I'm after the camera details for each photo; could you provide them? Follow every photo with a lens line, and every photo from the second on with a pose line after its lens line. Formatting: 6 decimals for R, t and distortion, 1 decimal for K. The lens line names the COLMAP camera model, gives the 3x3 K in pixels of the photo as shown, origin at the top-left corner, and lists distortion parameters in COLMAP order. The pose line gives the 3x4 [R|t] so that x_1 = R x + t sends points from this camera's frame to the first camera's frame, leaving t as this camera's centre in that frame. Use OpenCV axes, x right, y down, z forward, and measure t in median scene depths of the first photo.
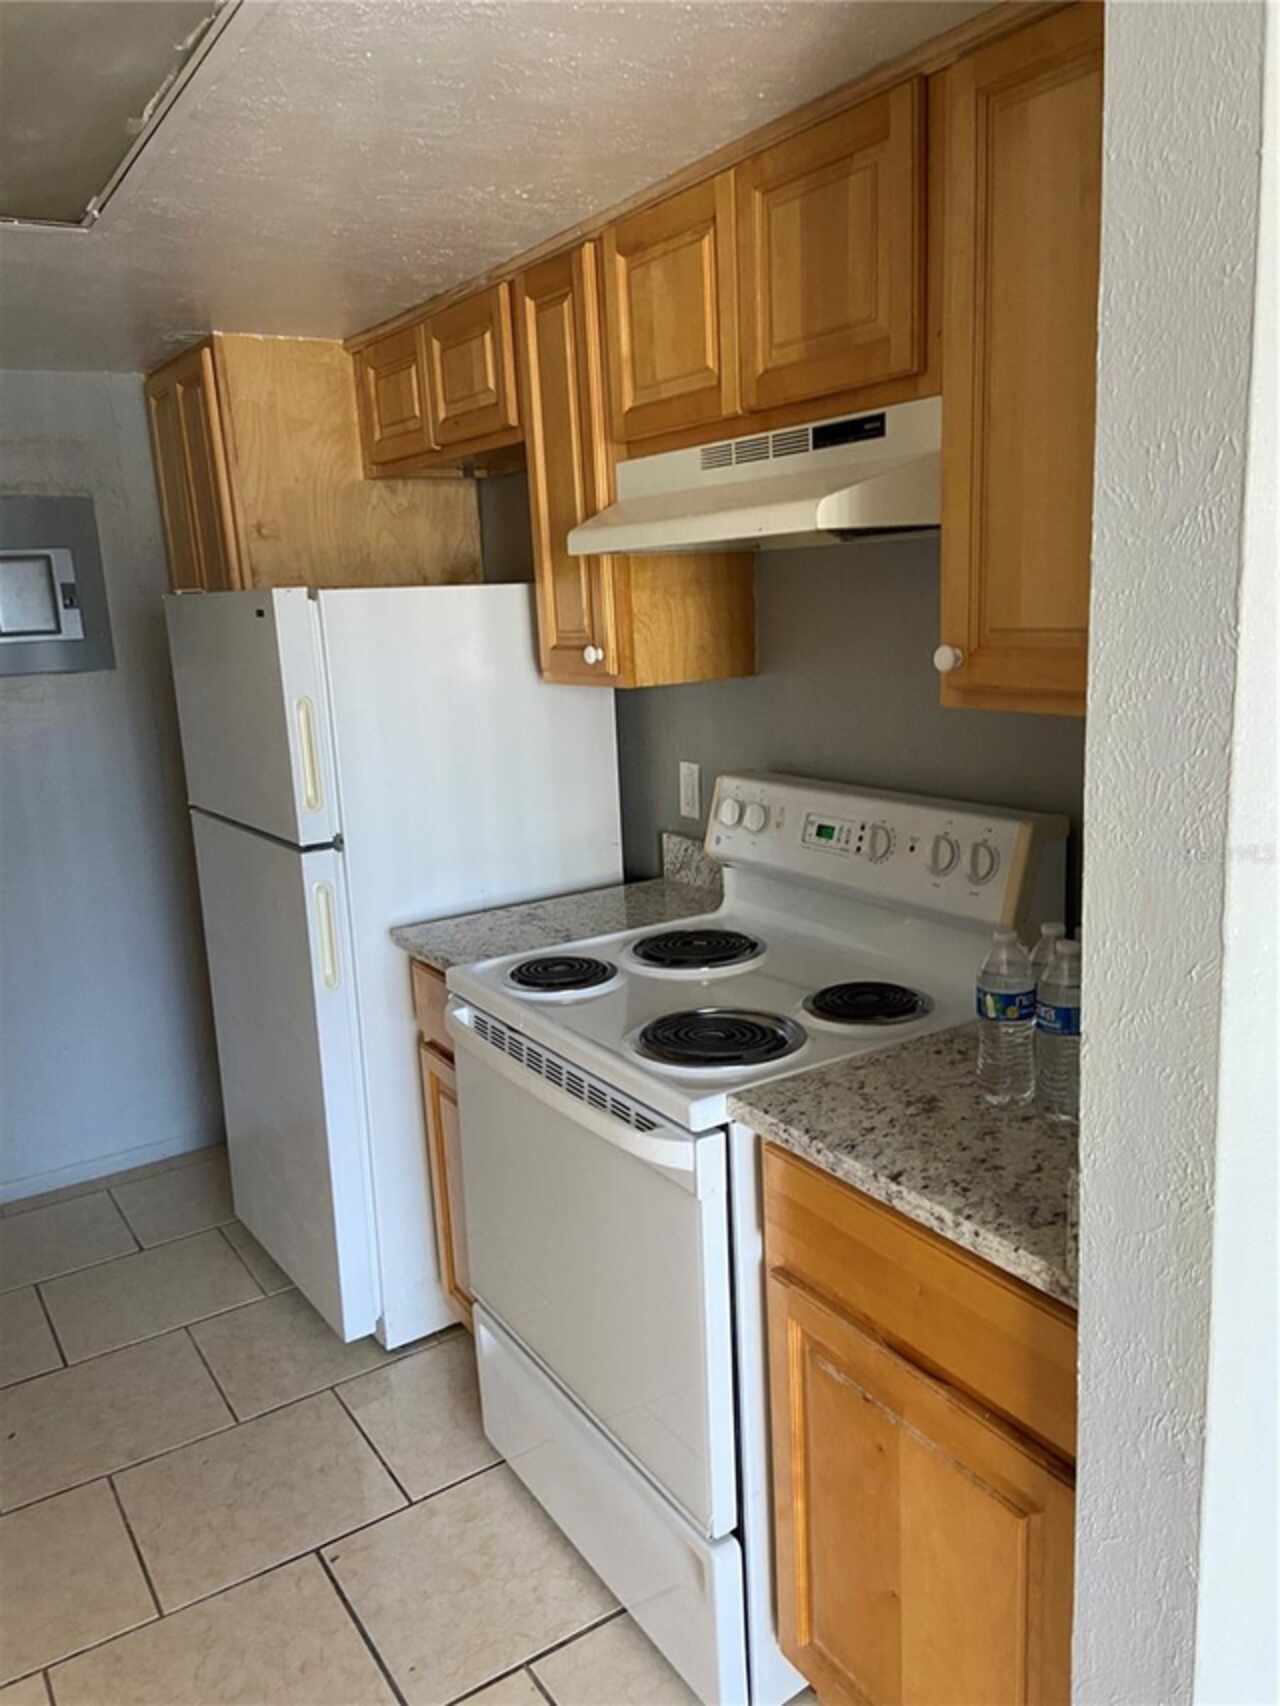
lens RADIAL K [[1312.5, 0, 640.0], [0, 1312.5, 853.0], [0, 0, 1]] dist [0.106788, -0.123584]
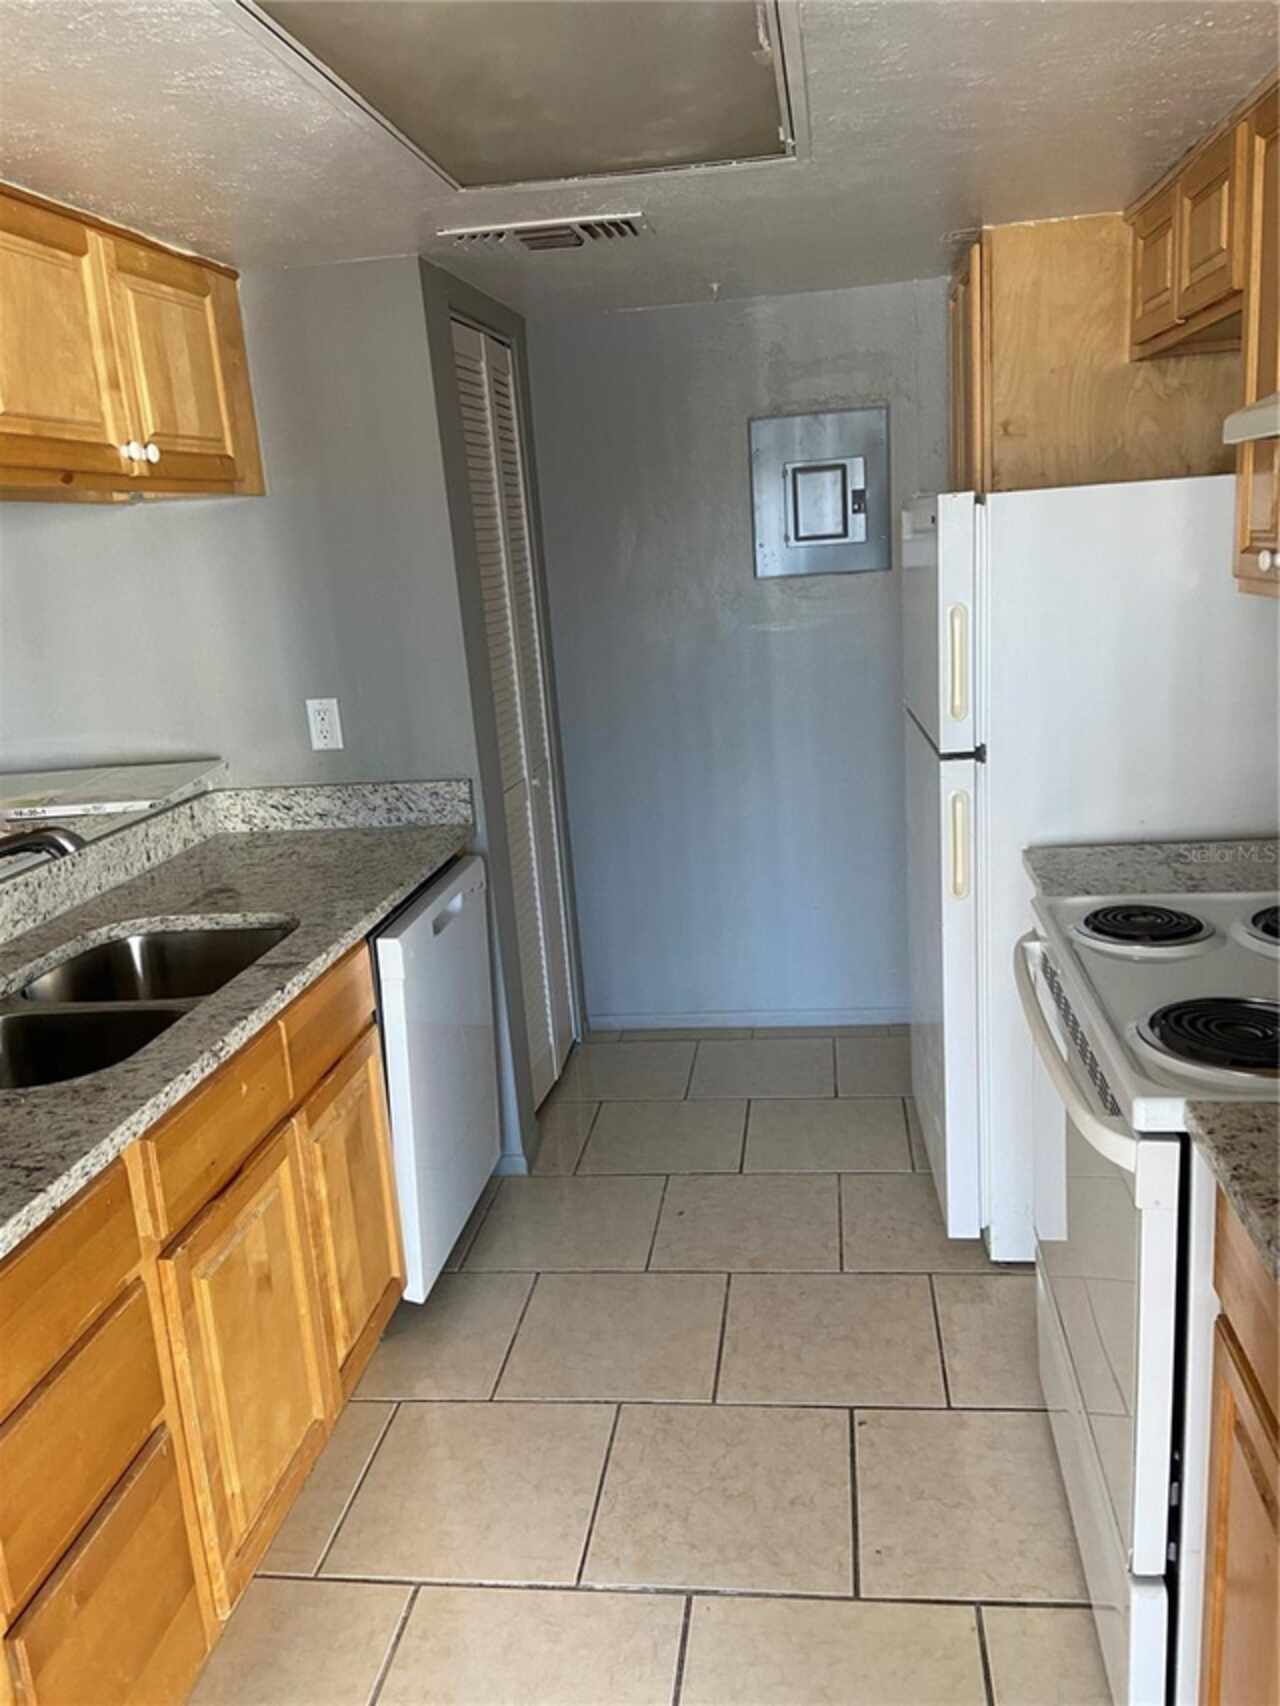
lens RADIAL K [[1285.9, 0, 650.7], [0, 1285.9, 845.2], [0, 0, 1]] dist [0.125116, -0.155878]
pose [[0.763121, 0.147521, -0.629193, 0.208303], [-0.096108, 0.988677, 0.115240, -0.028657], [0.639069, -0.027472, 0.768659, 0.093105]]
